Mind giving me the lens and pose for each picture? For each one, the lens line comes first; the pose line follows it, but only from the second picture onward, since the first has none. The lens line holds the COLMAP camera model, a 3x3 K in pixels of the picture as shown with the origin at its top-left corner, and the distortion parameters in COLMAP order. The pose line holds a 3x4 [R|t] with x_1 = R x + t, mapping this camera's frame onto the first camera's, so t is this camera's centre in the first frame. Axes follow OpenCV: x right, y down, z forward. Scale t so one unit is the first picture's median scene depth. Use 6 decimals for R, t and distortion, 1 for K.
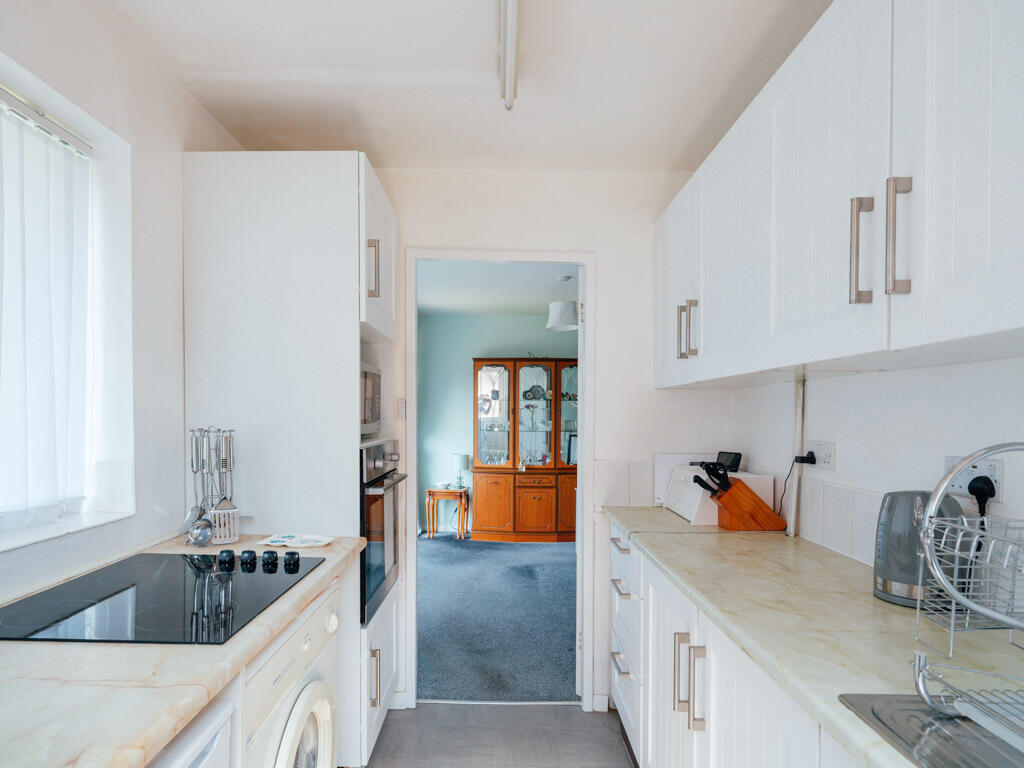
lens RADIAL K [[569.1, 0, 509.4], [0, 569.1, 388.2], [0, 0, 1]] dist [-0.002479, -0.000999]
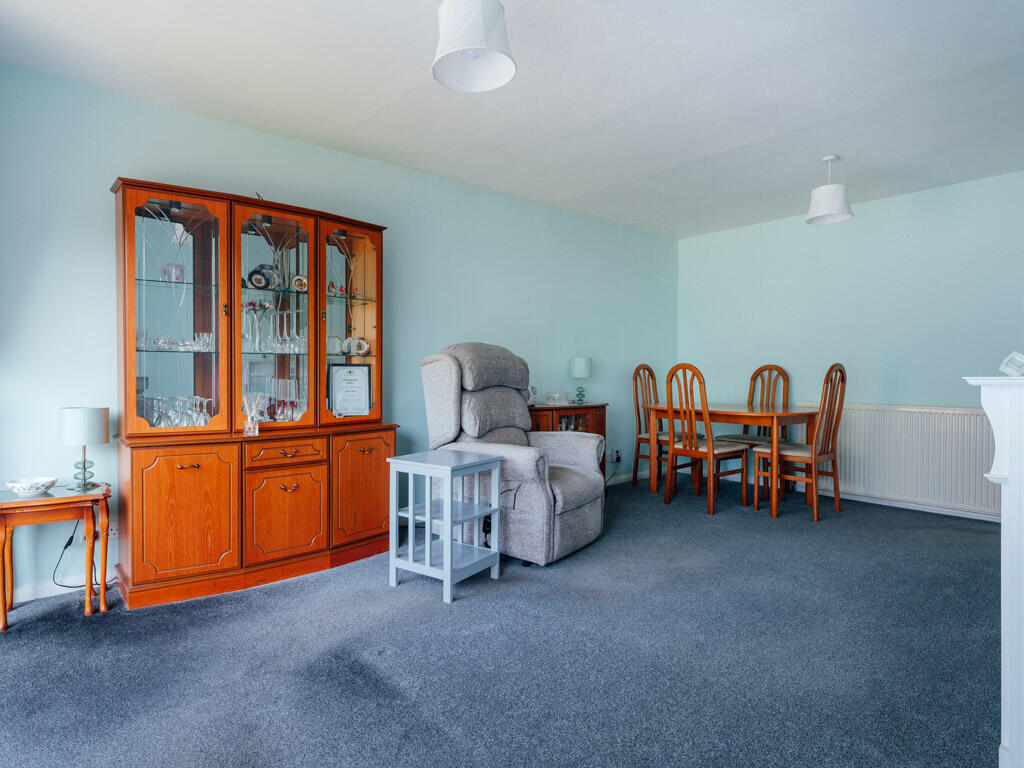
lens RADIAL K [[569.1, 0, 511.1], [0, 569.1, 375.7], [0, 0, 1]] dist [-0.002479, -0.000999]
pose [[0.777762, -0.014730, 0.628387, -0.107989], [-0.013503, 0.999103, 0.040132, 0.074789], [-0.628414, -0.039698, 0.776865, 0.504704]]
